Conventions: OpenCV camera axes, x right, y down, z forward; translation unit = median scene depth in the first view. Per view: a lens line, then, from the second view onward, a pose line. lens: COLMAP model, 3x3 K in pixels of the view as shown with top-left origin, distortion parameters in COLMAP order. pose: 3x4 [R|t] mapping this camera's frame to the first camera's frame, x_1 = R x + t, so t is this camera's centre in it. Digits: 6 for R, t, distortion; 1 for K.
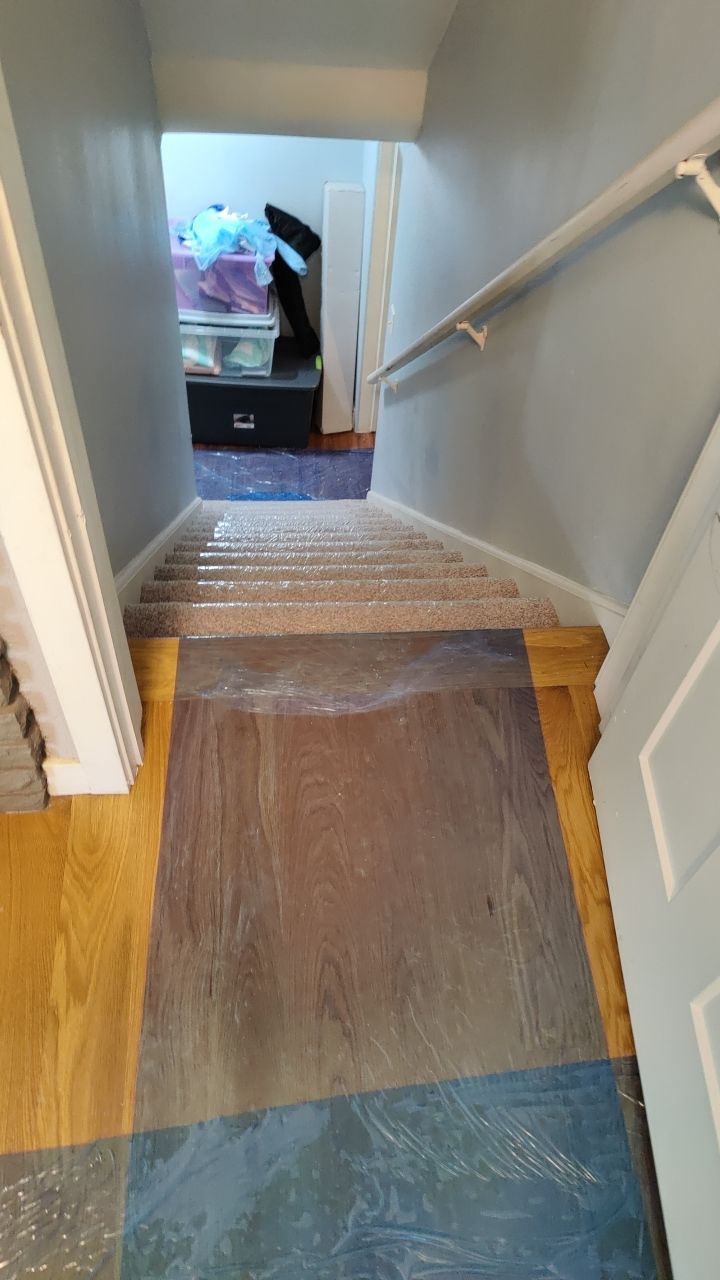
lens RADIAL K [[906.8, 0, 363.7], [0, 906.8, 647.2], [0, 0, 1]] dist [0.038296, -0.029853]
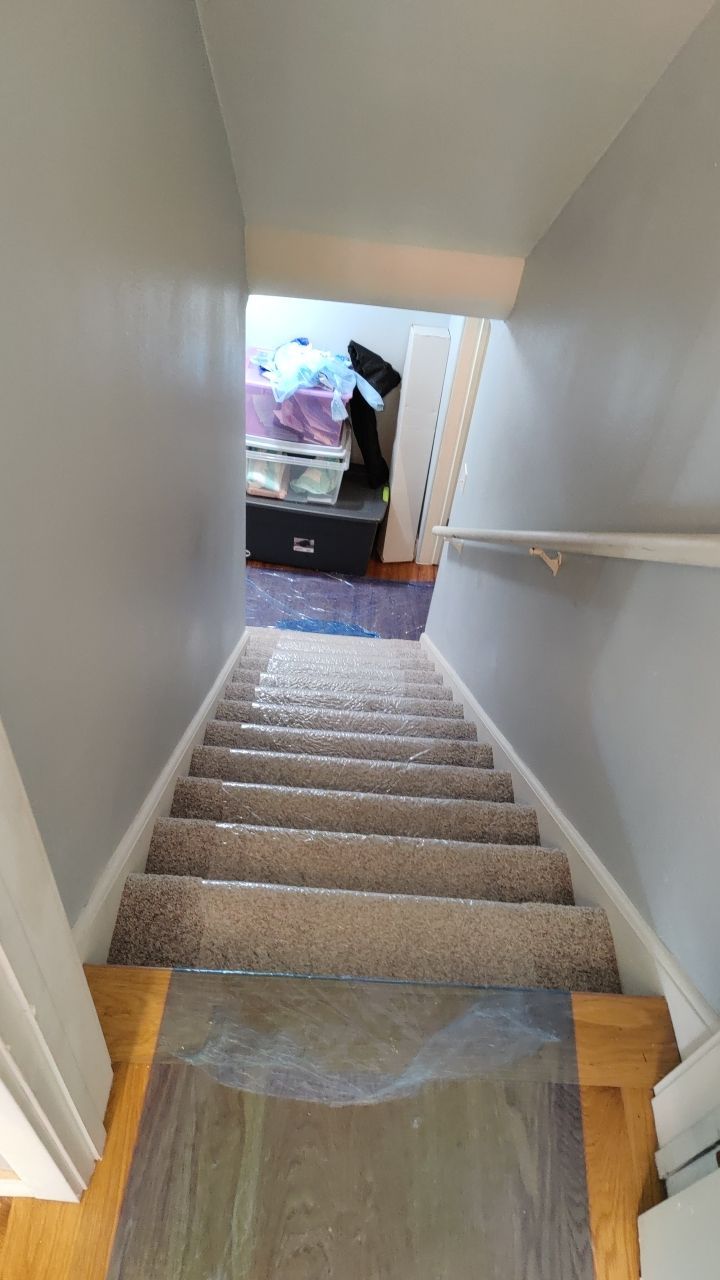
lens RADIAL K [[906.8, 0, 356.2], [0, 906.8, 636.5], [0, 0, 1]] dist [0.038296, -0.029853]
pose [[0.992285, 0.105498, -0.065120, -0.002866], [-0.110209, 0.991182, -0.073573, -0.158030], [0.056784, 0.080182, 0.995162, 0.066466]]
